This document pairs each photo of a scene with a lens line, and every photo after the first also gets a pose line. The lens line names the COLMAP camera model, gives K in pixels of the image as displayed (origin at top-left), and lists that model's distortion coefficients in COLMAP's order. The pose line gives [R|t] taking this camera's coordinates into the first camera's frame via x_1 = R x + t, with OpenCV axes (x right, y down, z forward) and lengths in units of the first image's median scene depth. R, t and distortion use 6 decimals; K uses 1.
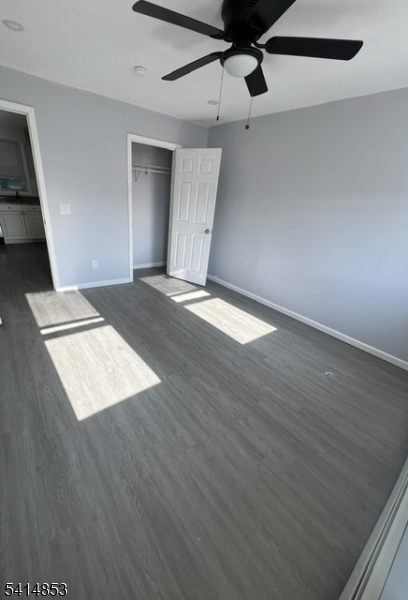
lens RADIAL K [[246.2, 0, 204.0], [0, 246.2, 300.0], [0, 0, 1]] dist [0.000908, 0.000065]
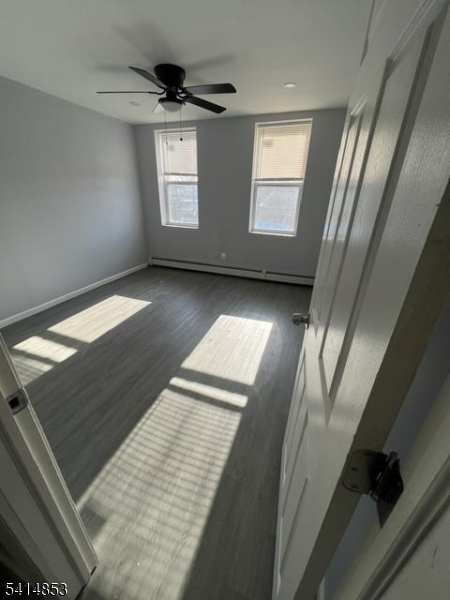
lens RADIAL K [[237.5, 0, 226.1], [0, 237.5, 299.9], [0, 0, 1]] dist [-0.000678, -0.000235]
pose [[-0.513046, -0.442284, 0.735642, -0.826263], [0.278339, 0.724999, 0.630003, -0.436525], [-0.811980, 0.527978, -0.248852, 0.869716]]
